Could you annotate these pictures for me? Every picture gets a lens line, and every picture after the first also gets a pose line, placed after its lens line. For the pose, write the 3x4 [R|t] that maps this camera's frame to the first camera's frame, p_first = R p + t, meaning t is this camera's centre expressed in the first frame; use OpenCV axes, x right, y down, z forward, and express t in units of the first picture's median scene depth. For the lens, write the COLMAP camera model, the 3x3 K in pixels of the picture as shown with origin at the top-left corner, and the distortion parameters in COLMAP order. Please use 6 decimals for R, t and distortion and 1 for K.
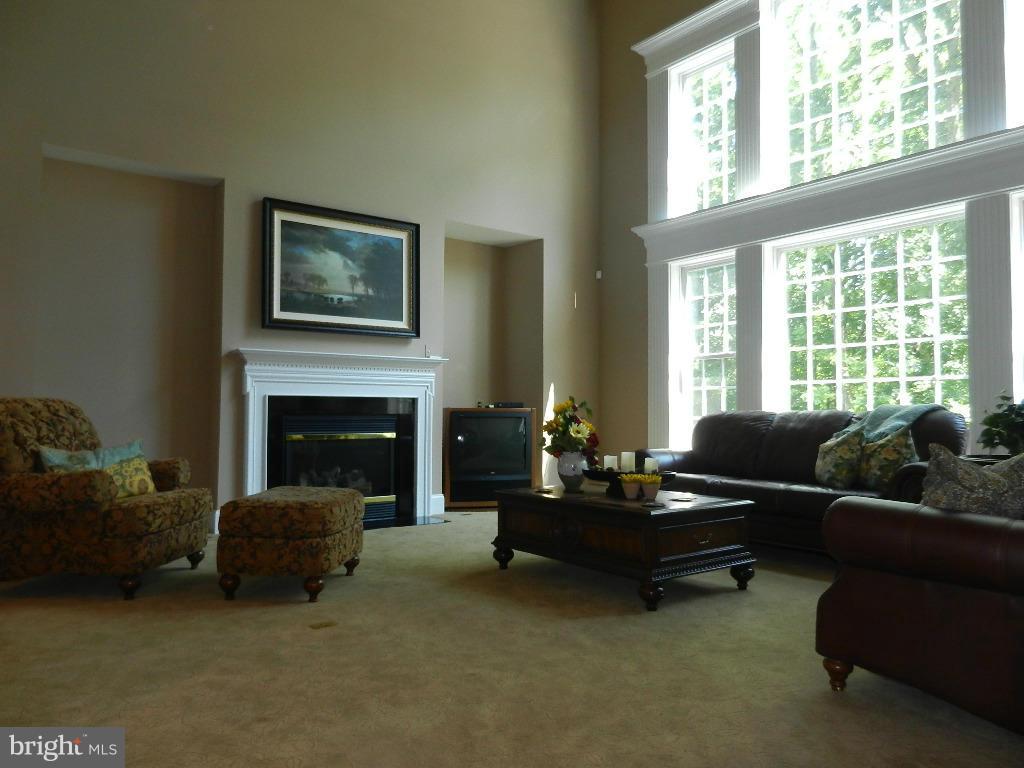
lens RADIAL K [[763.9, 0, 503.5], [0, 763.9, 374.4], [0, 0, 1]] dist [-0.012028, 0.006227]
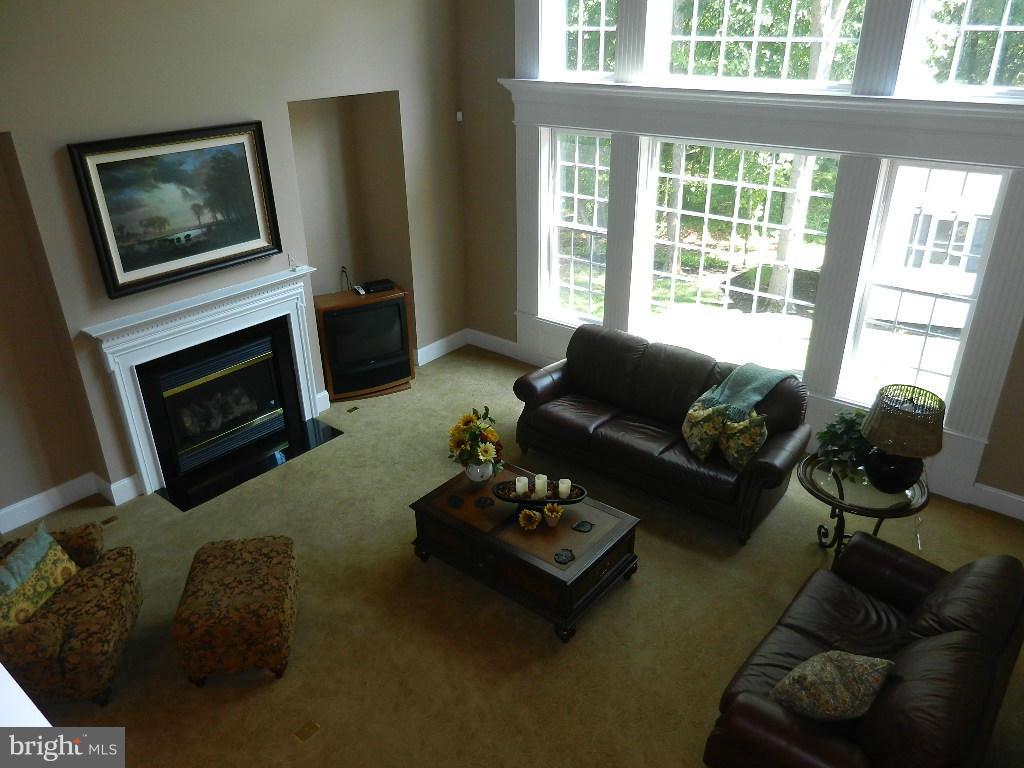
lens RADIAL K [[763.9, 0, 513.0], [0, 763.9, 386.9], [0, 0, 1]] dist [-0.012028, 0.006227]
pose [[0.969972, -0.123095, 0.209766, -0.055159], [0.007781, 0.877732, 0.479088, -0.361782], [-0.243092, -0.463070, 0.852334, 0.079024]]
